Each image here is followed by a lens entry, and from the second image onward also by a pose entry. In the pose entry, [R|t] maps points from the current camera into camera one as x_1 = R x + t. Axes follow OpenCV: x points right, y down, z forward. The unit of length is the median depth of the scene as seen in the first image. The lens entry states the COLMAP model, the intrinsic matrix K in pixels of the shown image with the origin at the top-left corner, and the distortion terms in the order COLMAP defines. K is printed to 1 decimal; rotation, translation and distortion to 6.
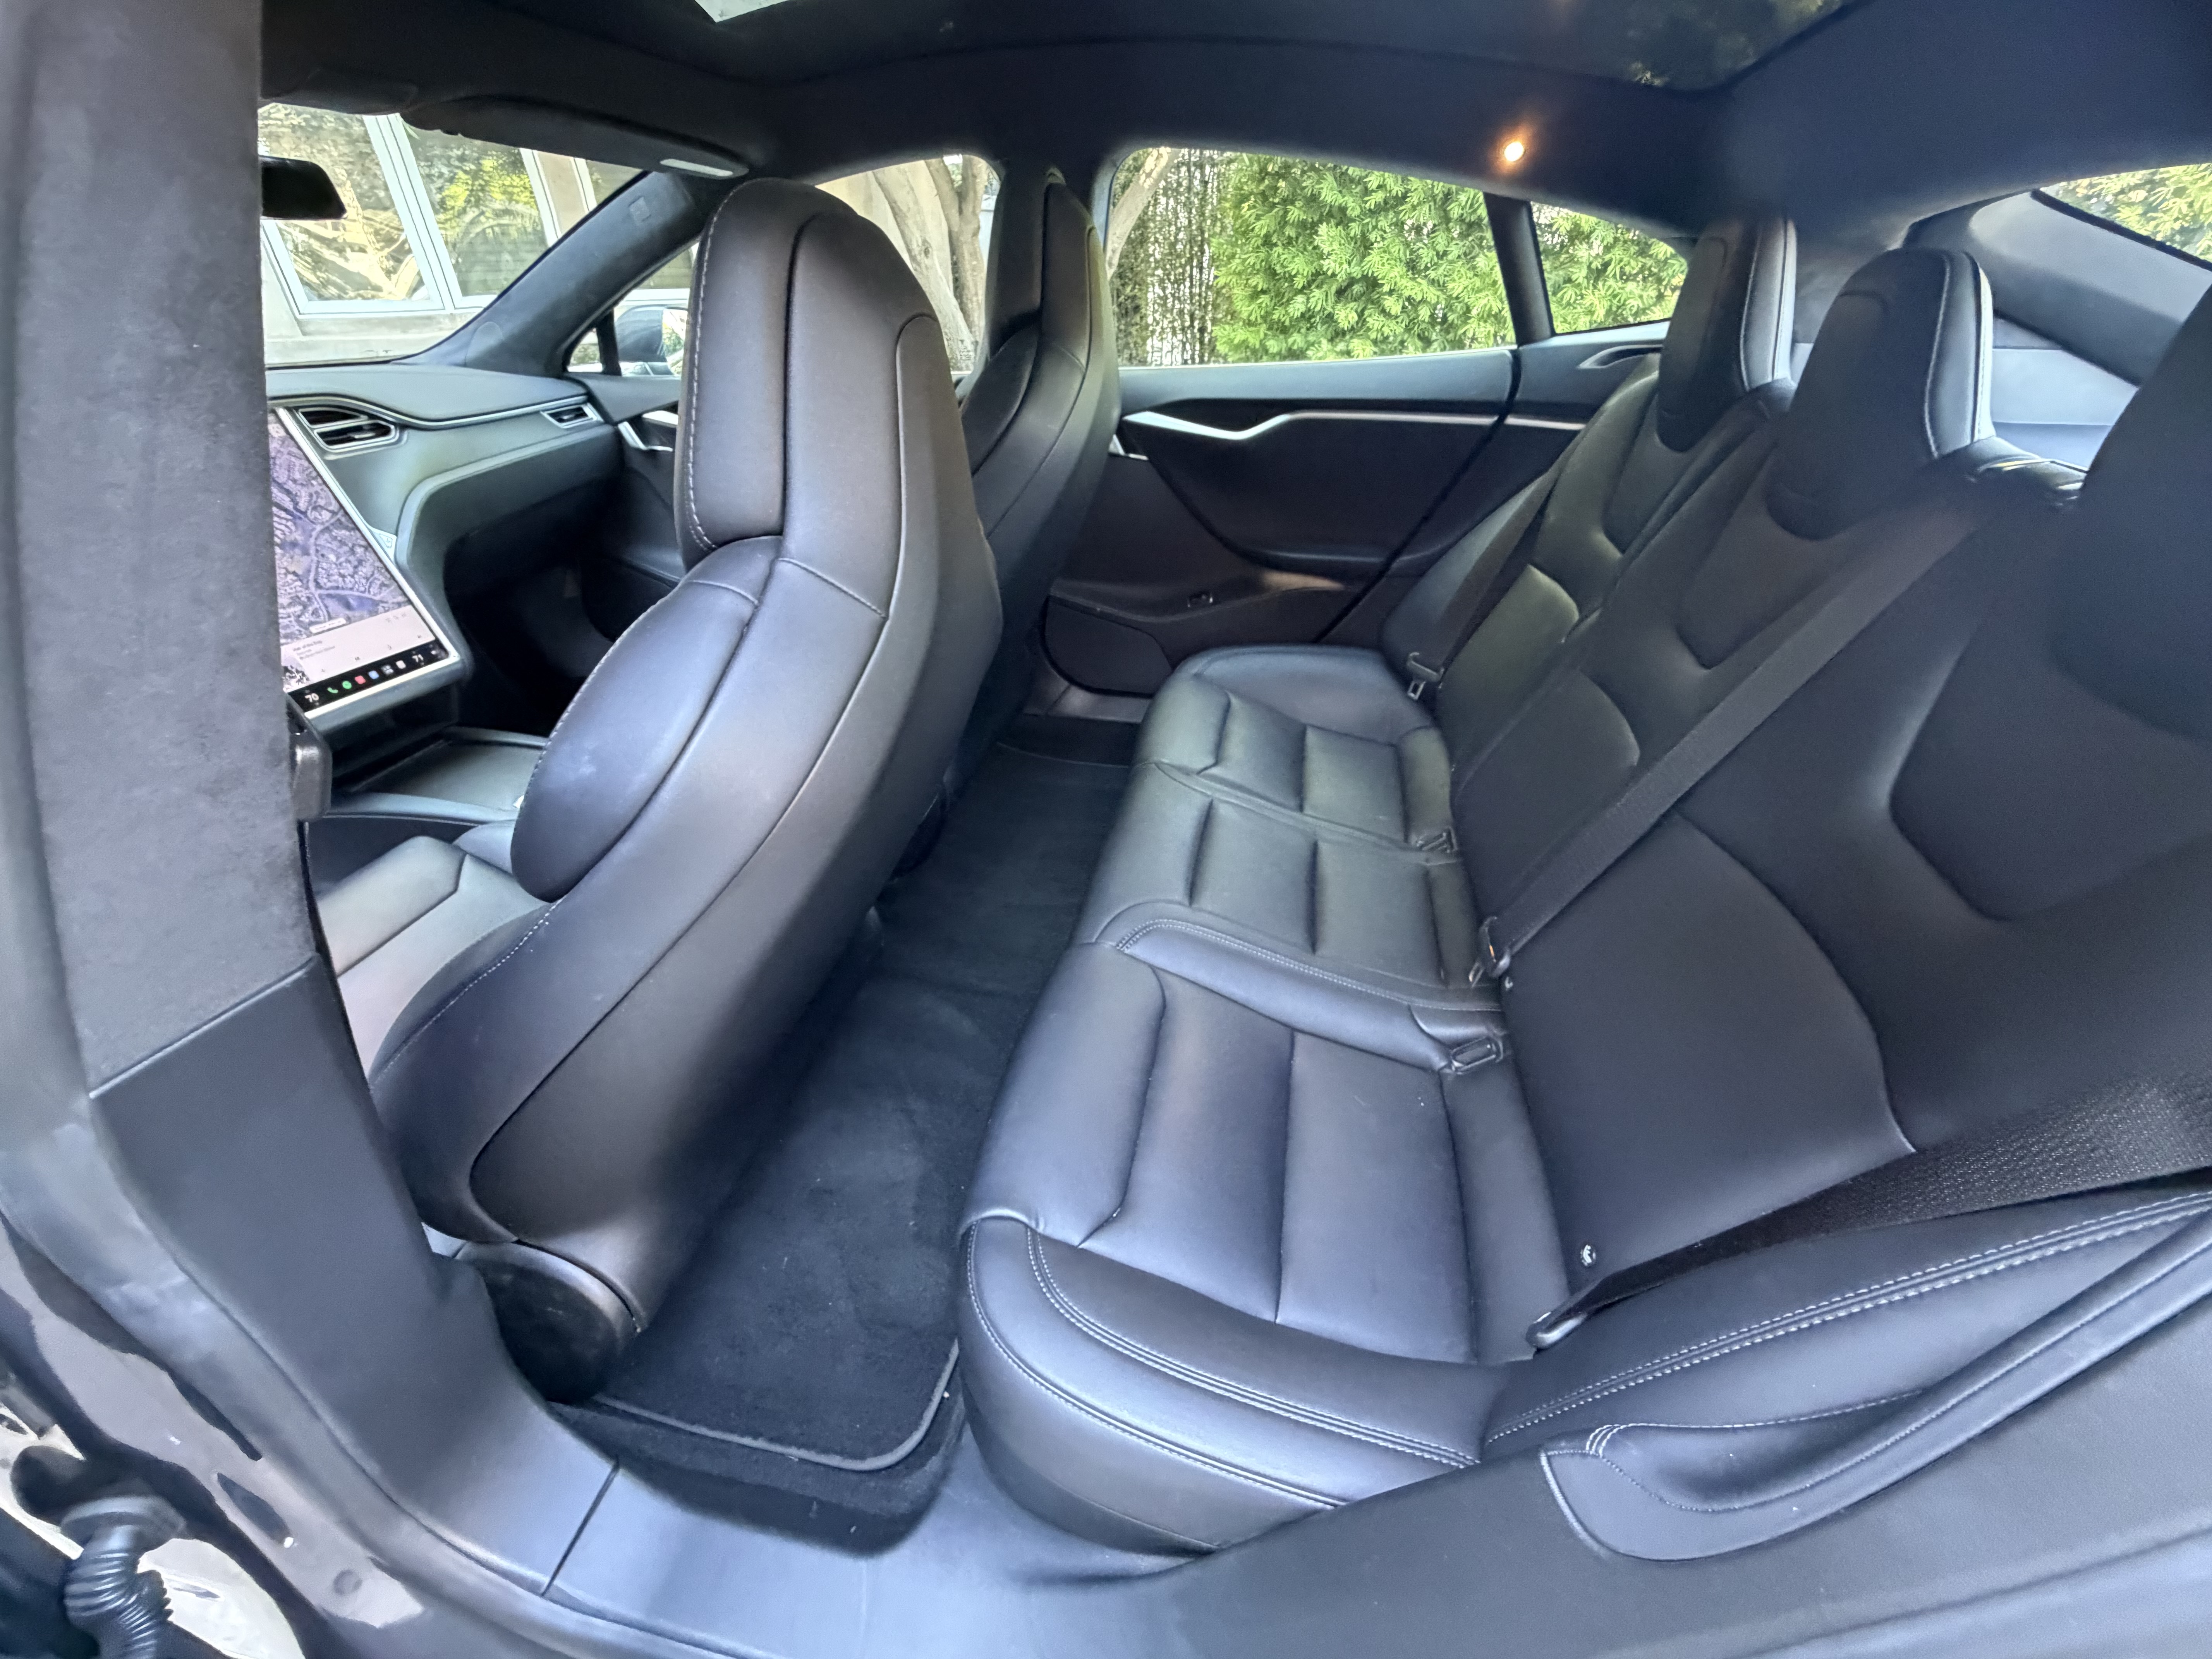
lens RADIAL K [[882.0, 0, 1092.0], [0, 882.0, 818.5], [0, 0, 1]] dist [0.000987, 0.000033]
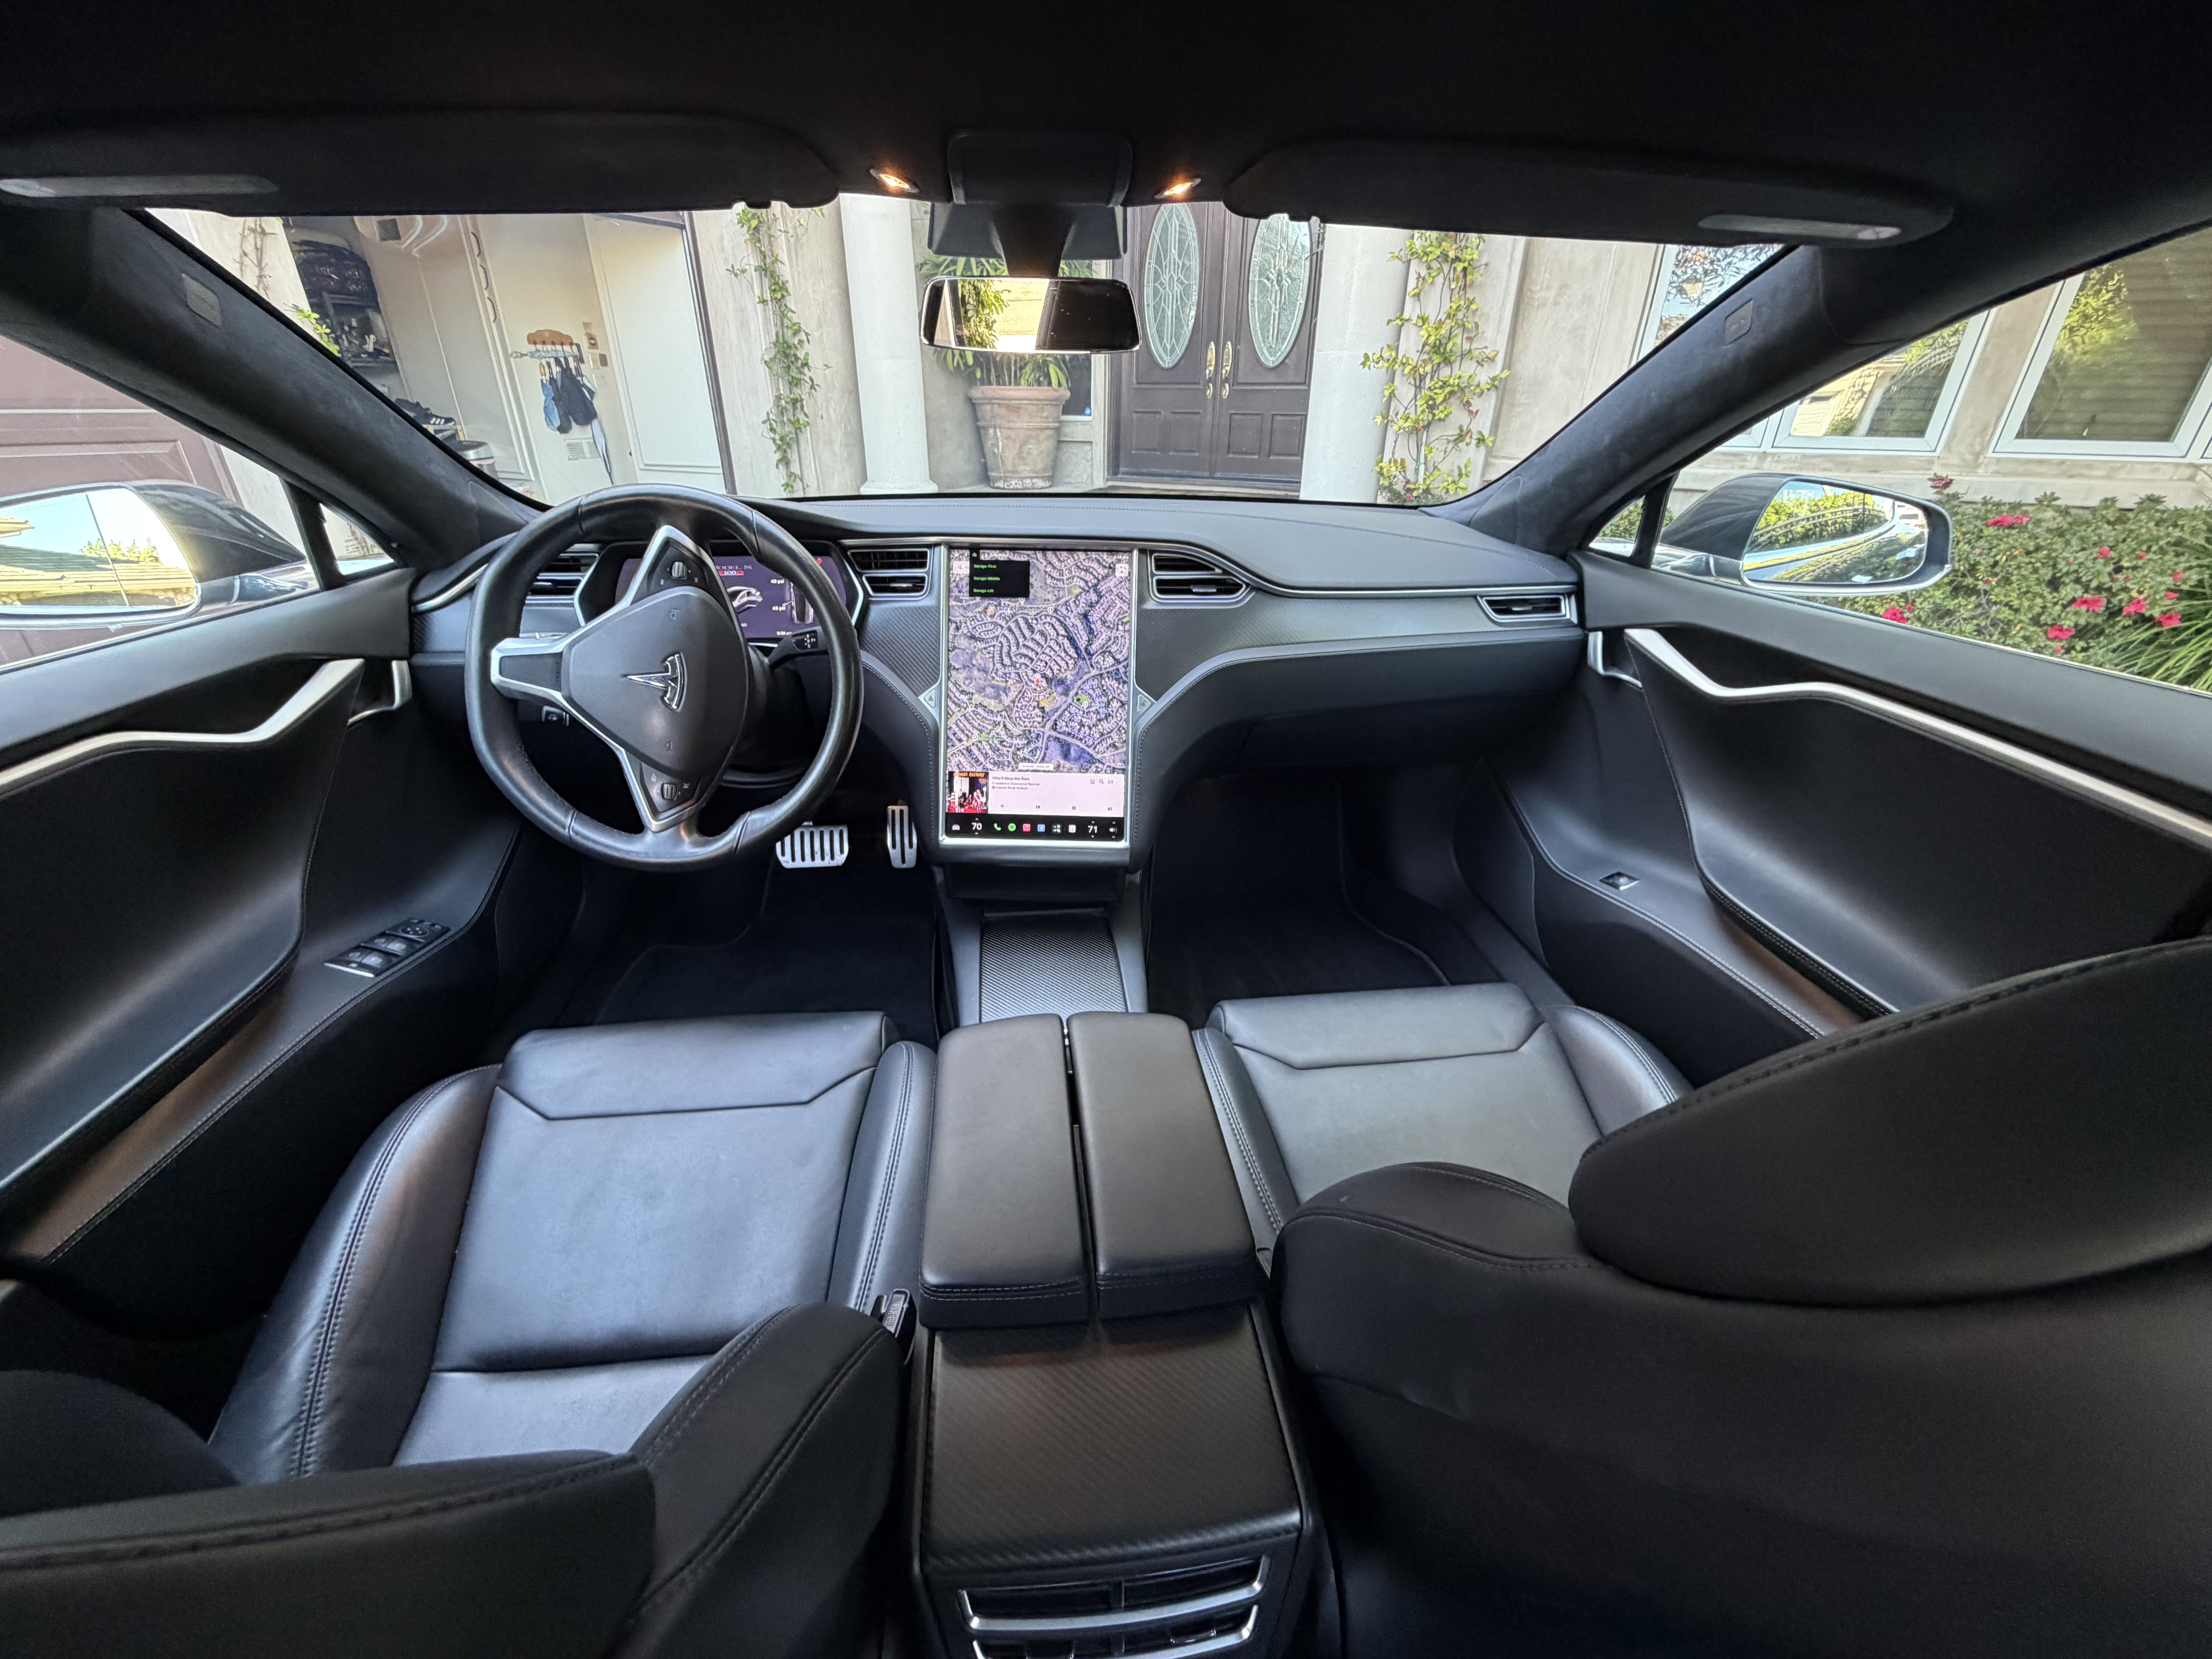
lens RADIAL K [[882.0, 0, 1101.2], [0, 882.0, 818.2], [0, 0, 1]] dist [0.000987, 0.000033]
pose [[0.308931, 0.420705, -0.852976, -0.025728], [-0.516470, 0.827299, 0.220986, -0.354934], [0.798636, 0.372267, 0.472860, 0.544982]]
